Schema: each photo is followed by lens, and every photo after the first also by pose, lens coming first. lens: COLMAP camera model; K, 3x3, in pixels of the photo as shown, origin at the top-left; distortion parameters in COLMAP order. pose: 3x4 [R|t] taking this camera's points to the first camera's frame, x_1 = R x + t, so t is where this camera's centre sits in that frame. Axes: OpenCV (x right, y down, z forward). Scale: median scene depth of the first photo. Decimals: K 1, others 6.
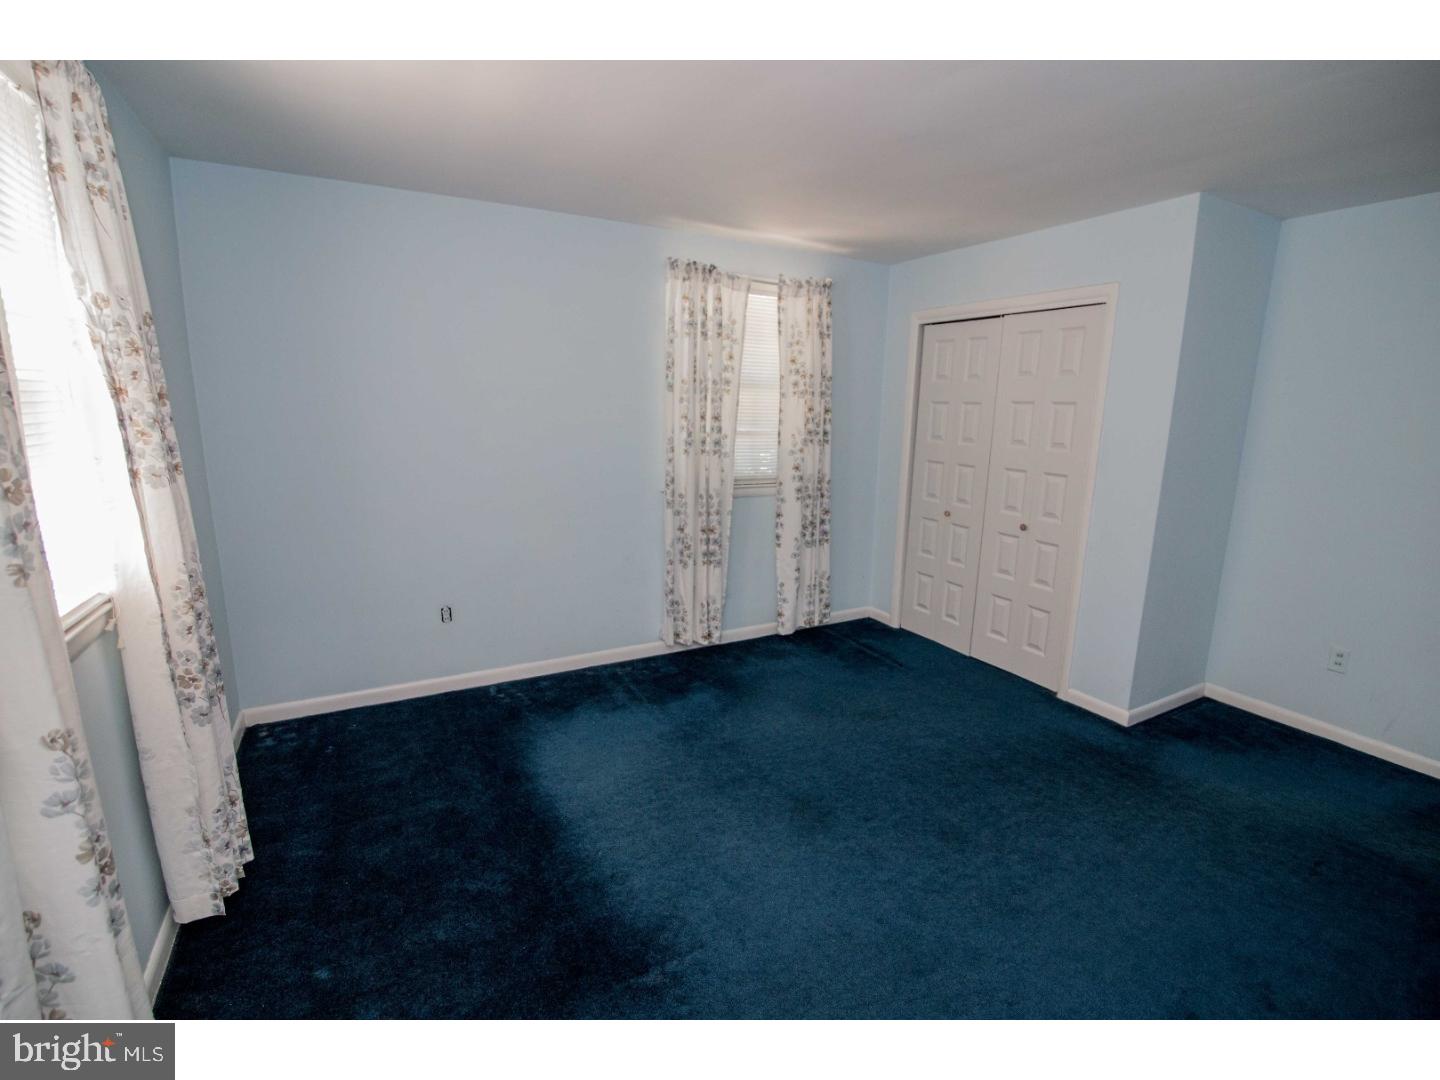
lens RADIAL K [[658.0, 0, 722.6], [0, 658.0, 538.7], [0, 0, 1]] dist [-0.015214, 0.000693]
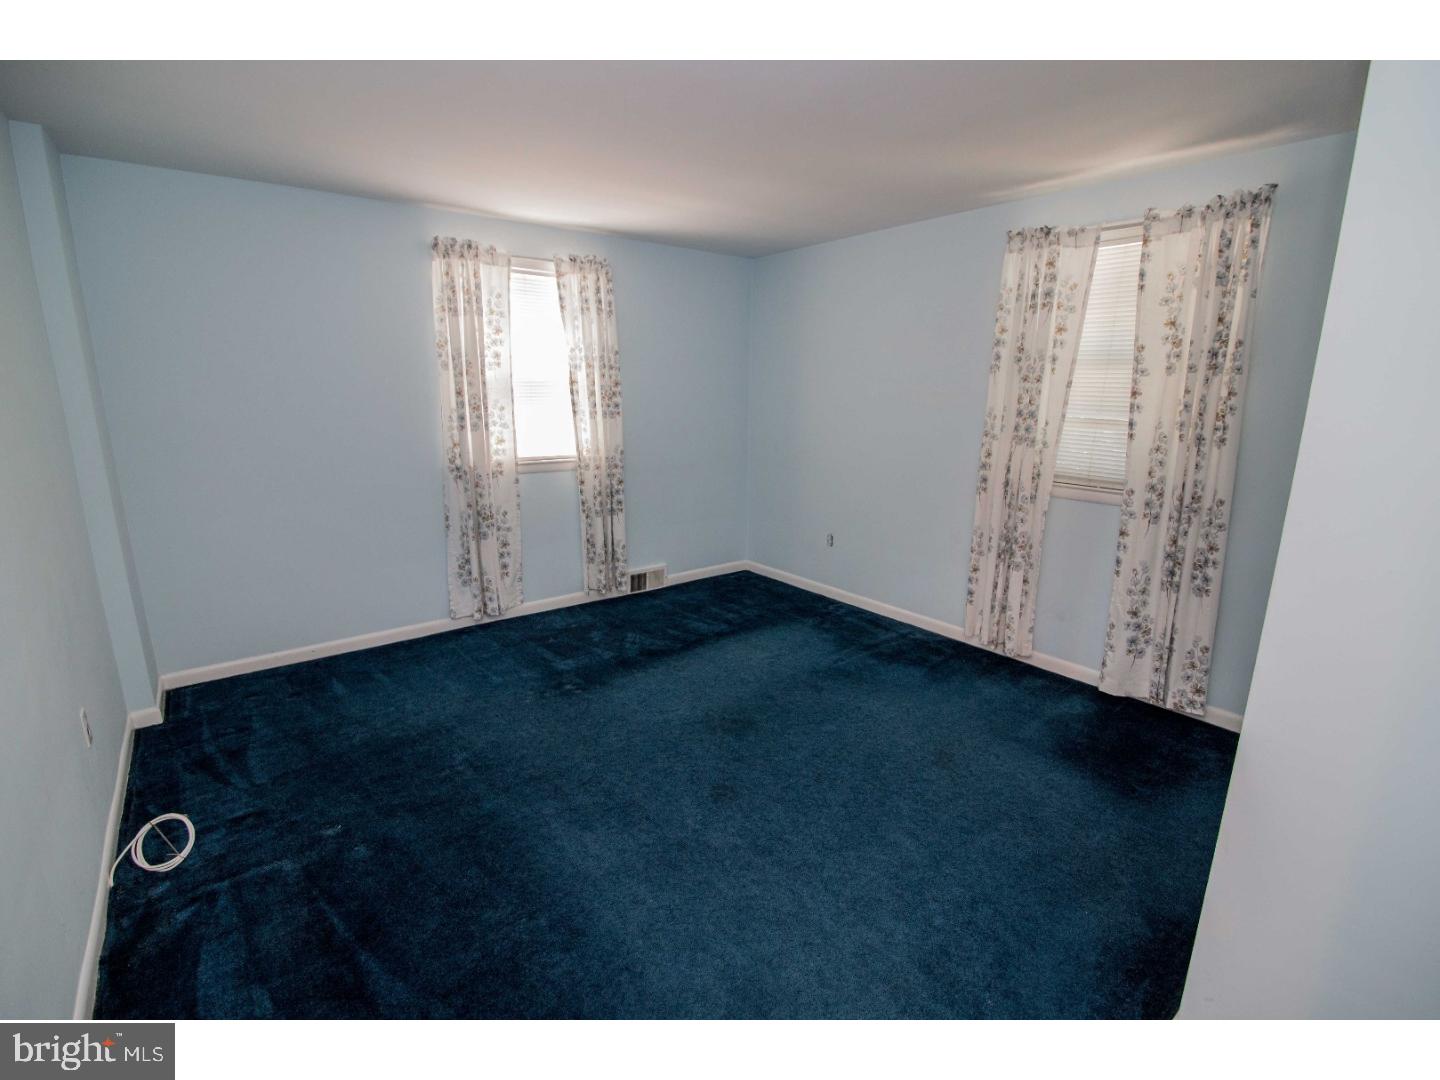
lens RADIAL K [[658.0, 0, 721.1], [0, 658.0, 542.4], [0, 0, 1]] dist [-0.015214, 0.000693]
pose [[0.162357, 0.205878, -0.965015, 0.790508], [-0.205119, 0.963669, 0.171081, -0.063963], [0.965177, 0.170167, 0.198688, 0.442537]]
